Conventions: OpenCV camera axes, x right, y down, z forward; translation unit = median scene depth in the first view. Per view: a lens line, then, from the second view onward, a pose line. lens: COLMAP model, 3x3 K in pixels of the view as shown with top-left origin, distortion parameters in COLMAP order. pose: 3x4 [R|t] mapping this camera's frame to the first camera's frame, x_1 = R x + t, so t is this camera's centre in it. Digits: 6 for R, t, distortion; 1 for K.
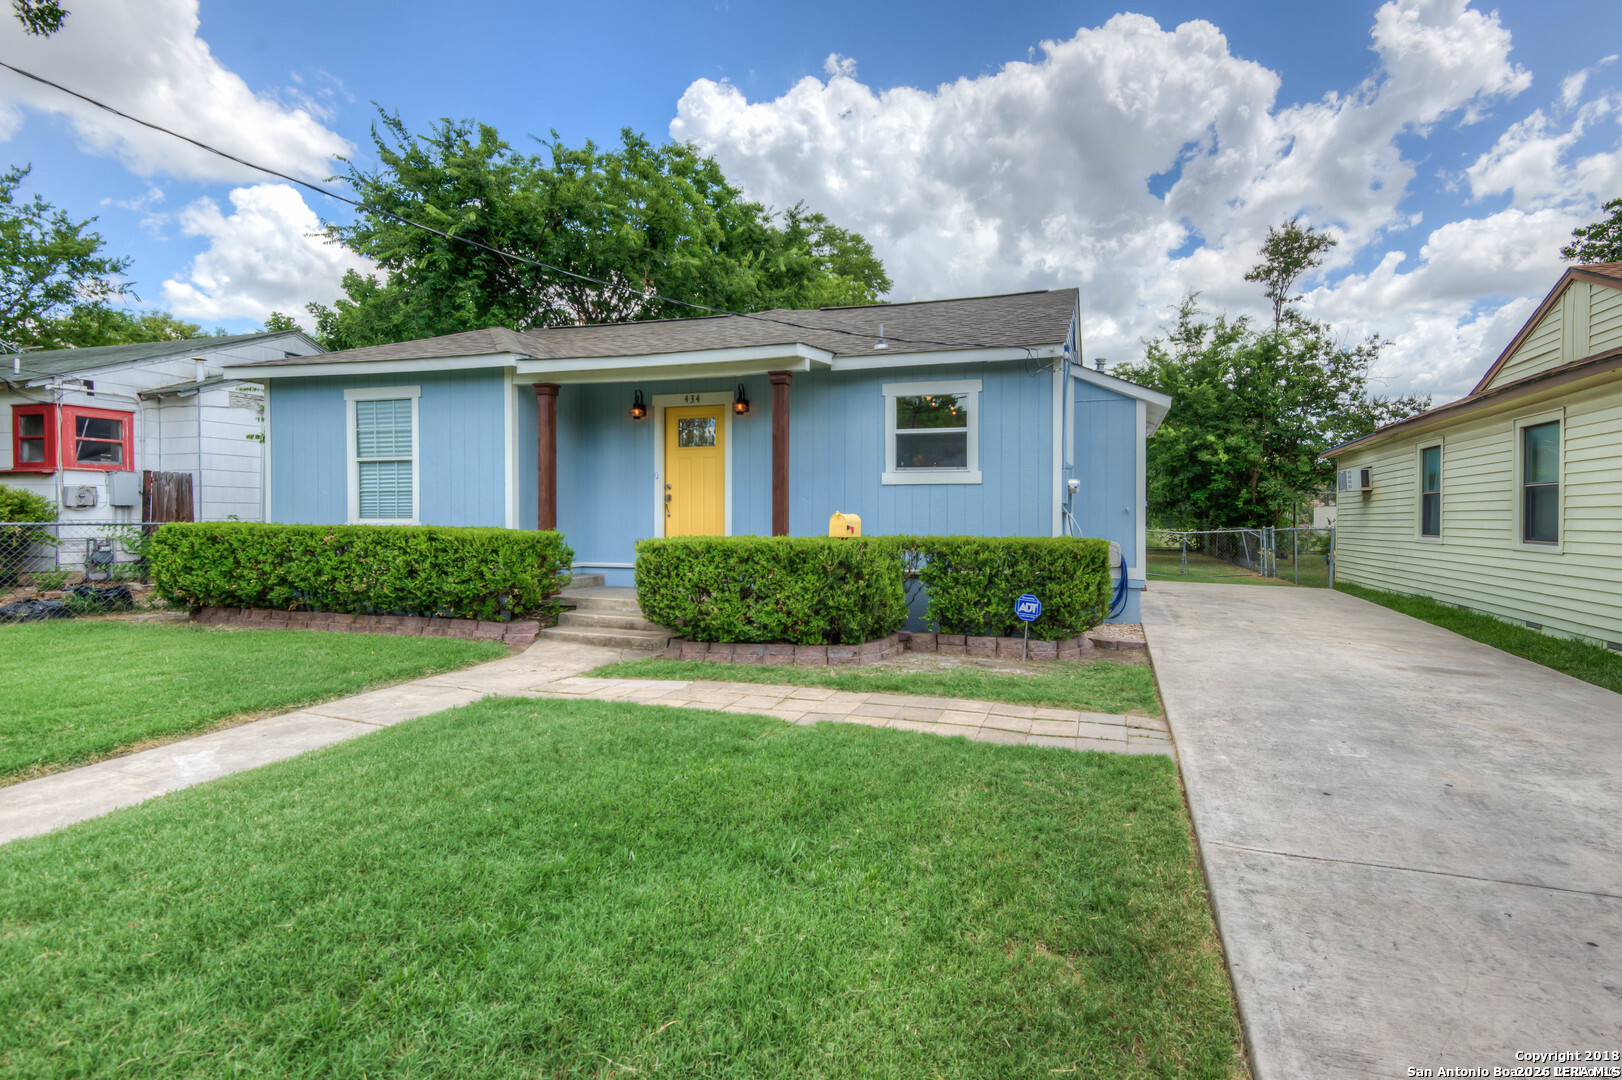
lens RADIAL K [[763.8, 0, 907.5], [0, 763.8, 523.0], [0, 0, 1]] dist [0.021320, 0.002866]
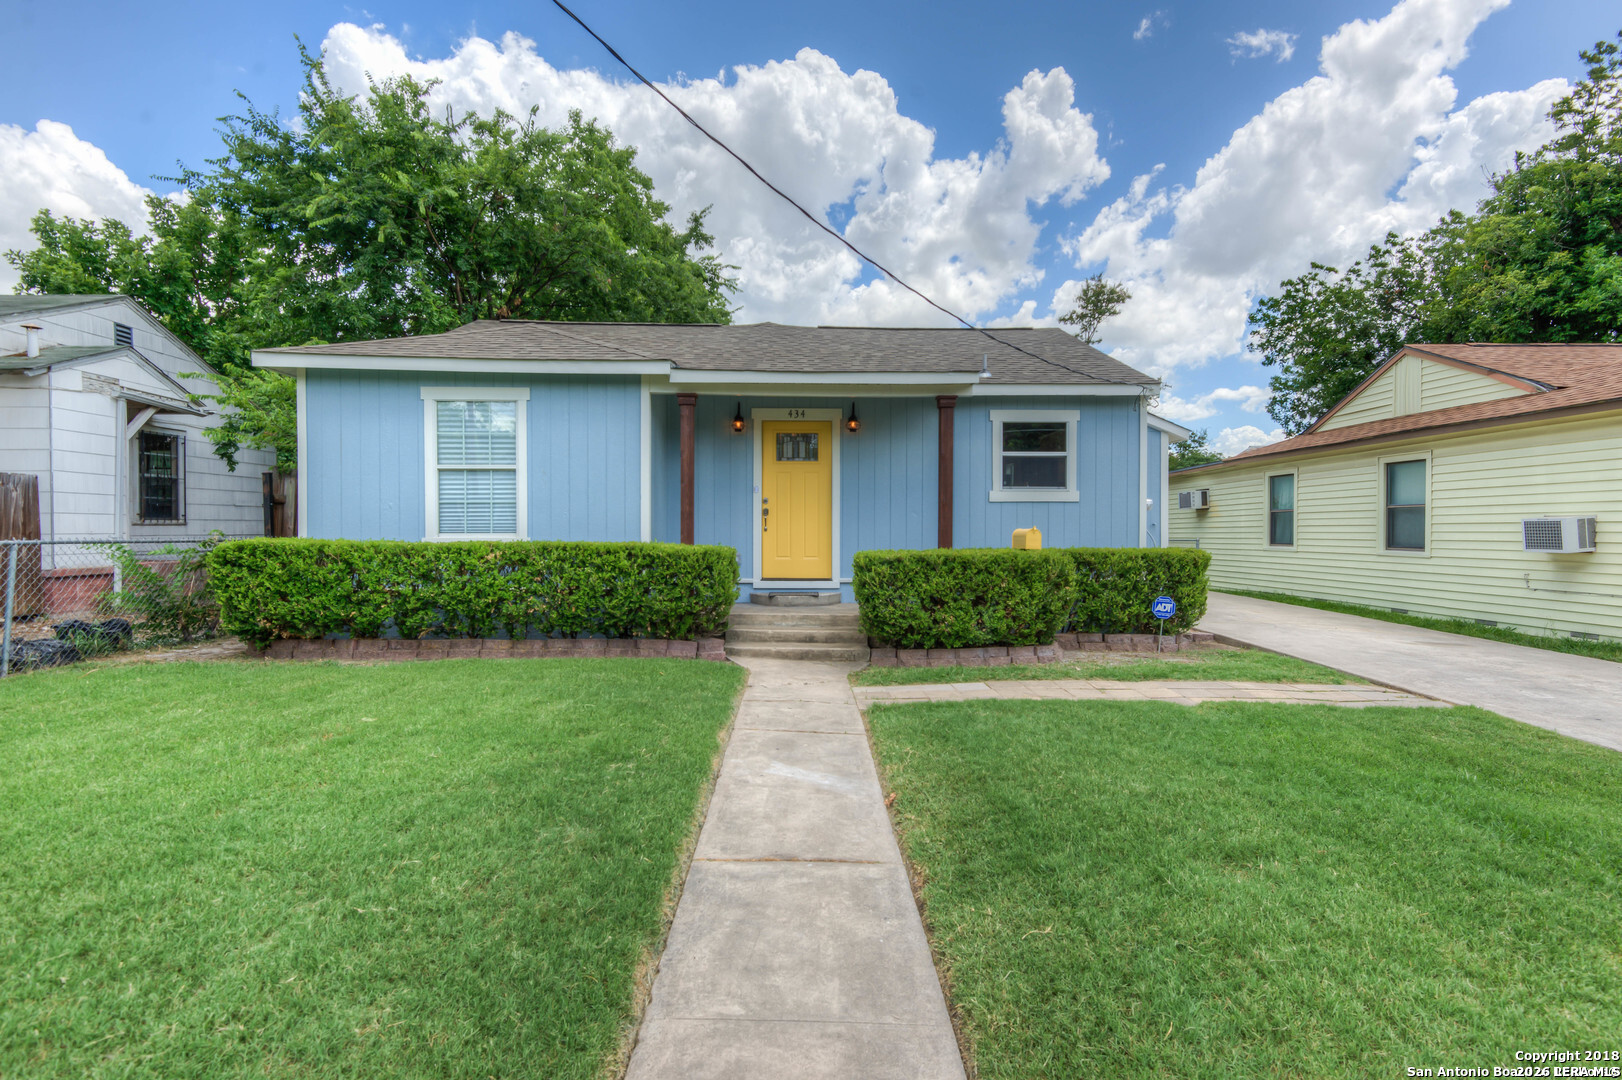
lens RADIAL K [[764.1, 0, 833.8], [0, 764.1, 531.1], [0, 0, 1]] dist [0.022218, 0.000930]
pose [[0.950517, -0.001678, 0.310667, -0.581081], [0.003686, 0.999976, -0.005878, -0.001691], [-0.310650, 0.006732, 0.950501, 0.026856]]
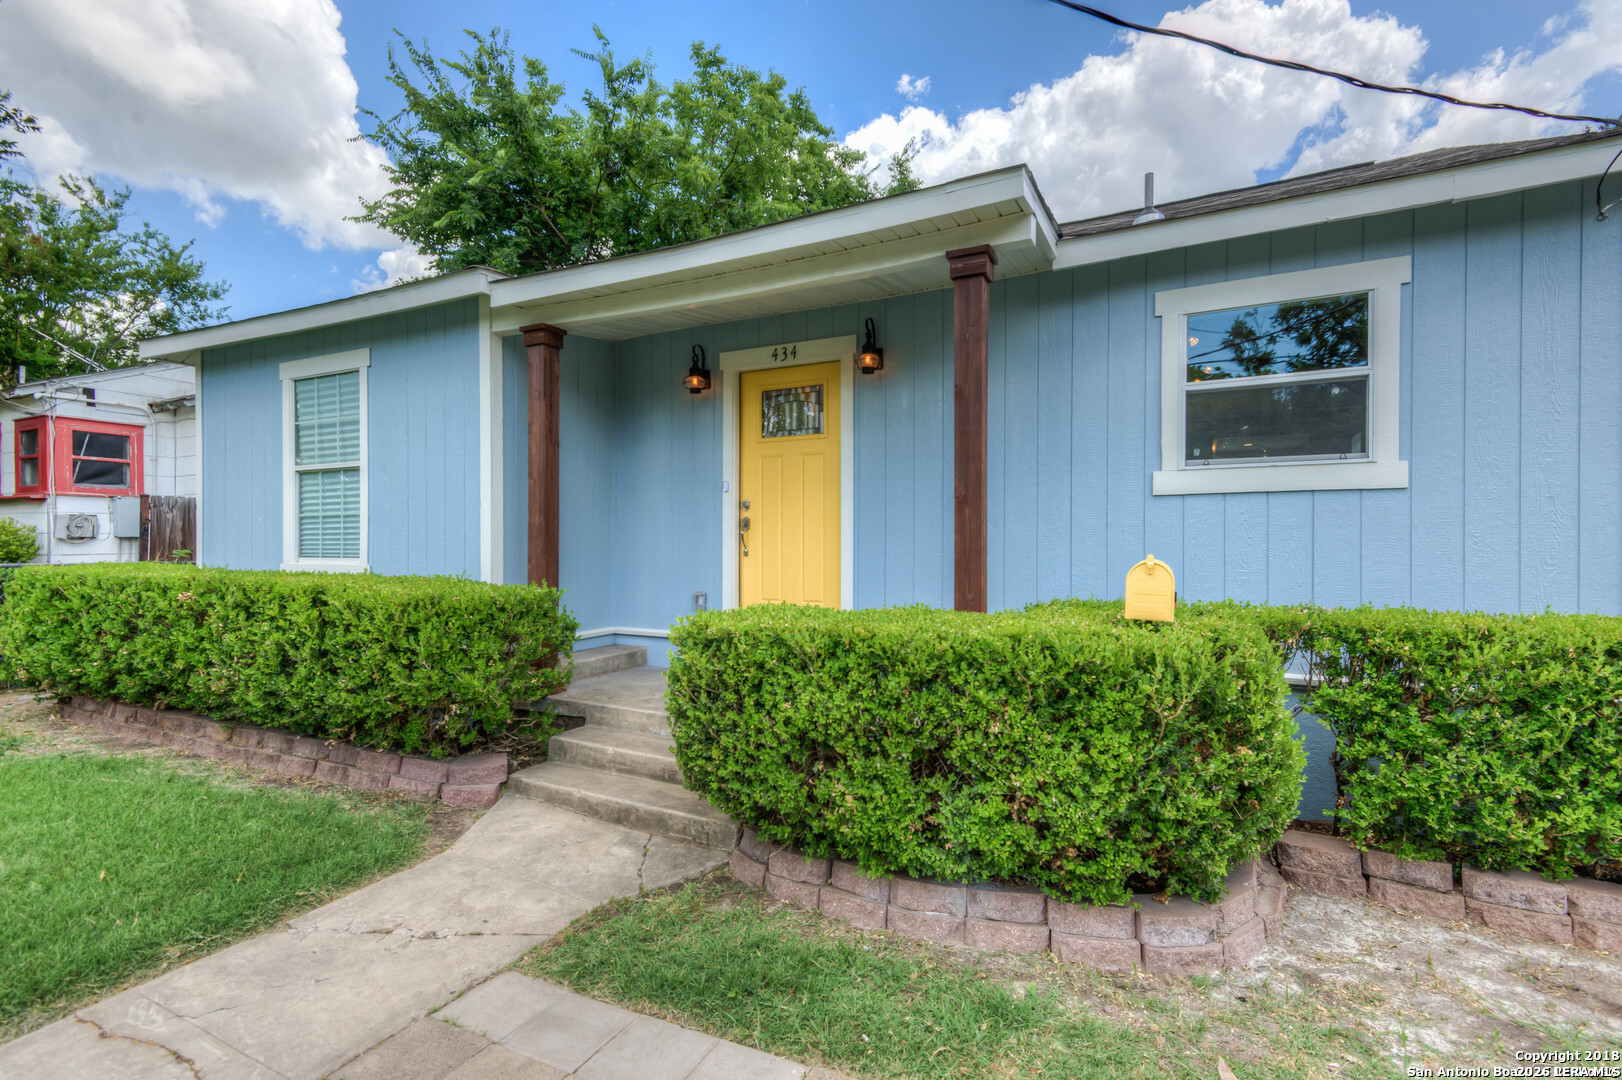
lens RADIAL K [[736.6, 0, 833.6], [0, 736.6, 536.2], [0, 0, 1]] dist [0.023074, -0.003989]
pose [[0.981692, -0.002005, -0.190467, -0.145641], [-0.001110, 0.999867, -0.016250, -0.014971], [0.190474, 0.016164, 0.981559, 0.484406]]
